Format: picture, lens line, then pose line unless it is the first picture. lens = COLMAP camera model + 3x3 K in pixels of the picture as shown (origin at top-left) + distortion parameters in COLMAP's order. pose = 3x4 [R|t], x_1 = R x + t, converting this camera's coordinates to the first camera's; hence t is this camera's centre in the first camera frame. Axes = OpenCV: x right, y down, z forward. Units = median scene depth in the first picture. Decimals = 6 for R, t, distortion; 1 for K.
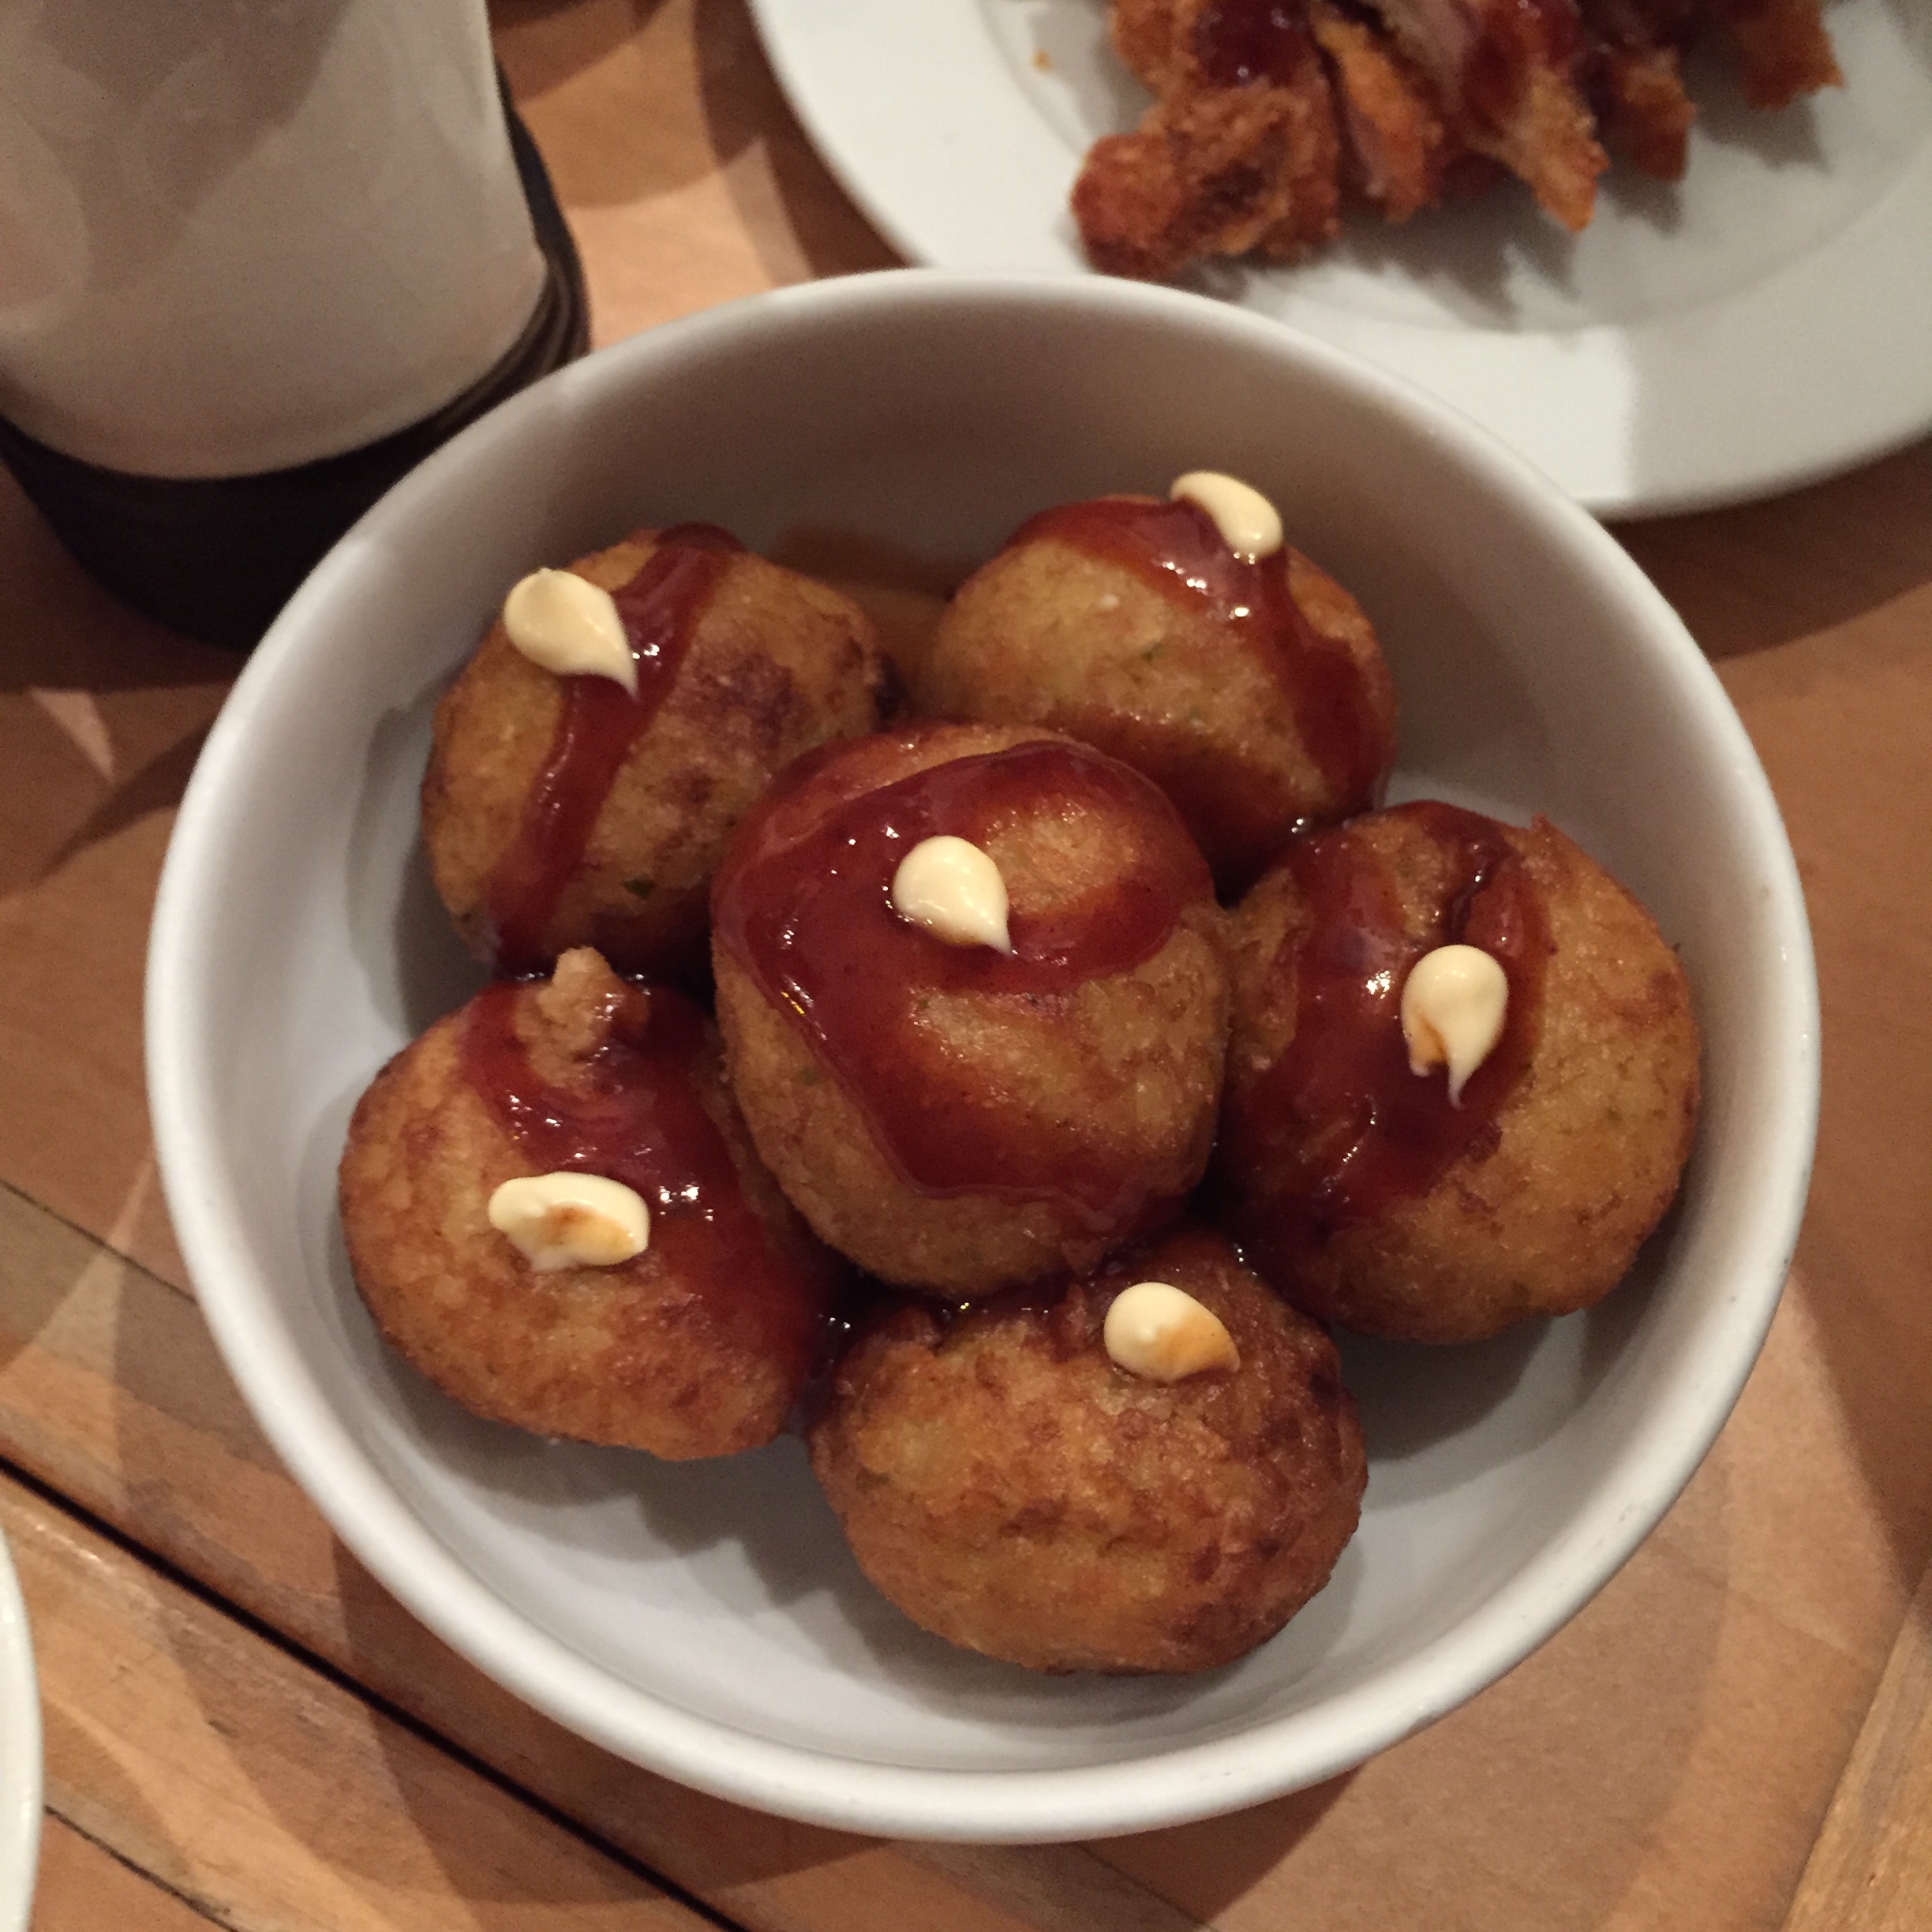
lens RADIAL K [[2261.8, 0, 924.1], [0, 2261.8, 971.1], [0, 0, 1]] dist [0.049044, -0.045841]
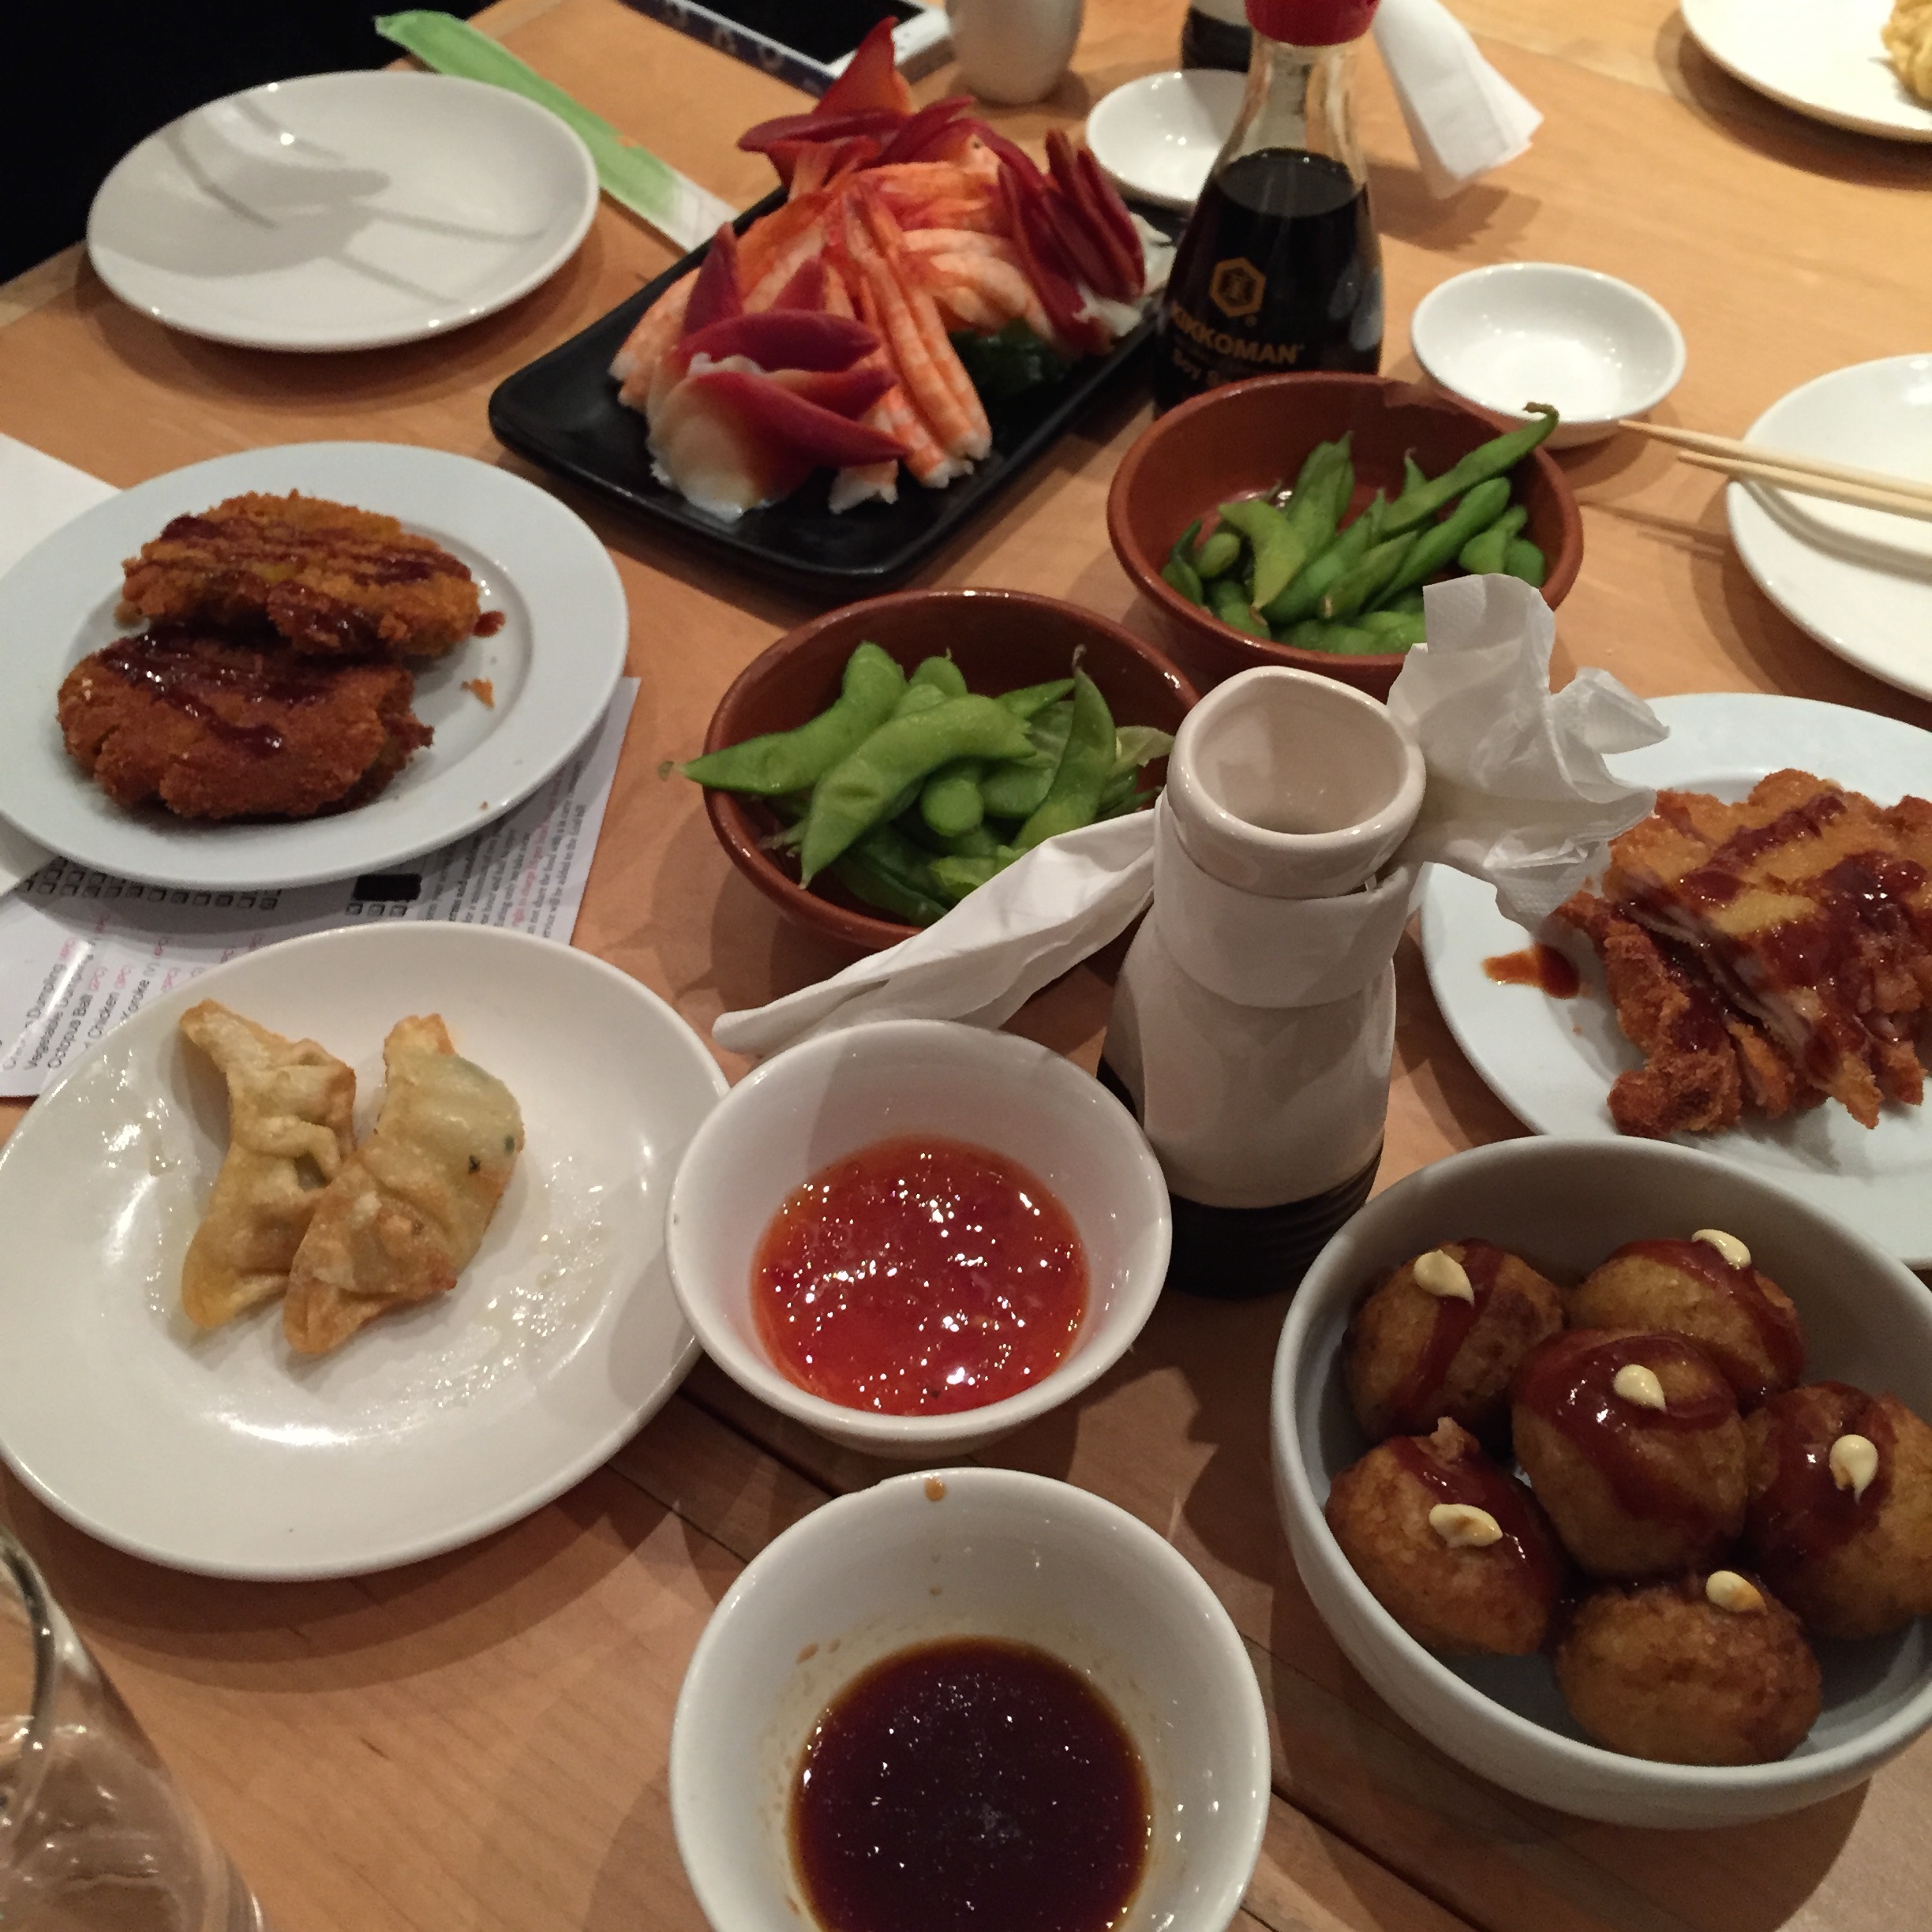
lens RADIAL K [[2261.8, 0, 924.1], [0, 2261.8, 971.1], [0, 0, 1]] dist [0.049044, -0.045841]
pose [[0.994388, 0.042323, -0.096959, -0.470804], [-0.072699, 0.939183, -0.335634, 0.371972], [0.076858, 0.340799, 0.936989, -1.322245]]
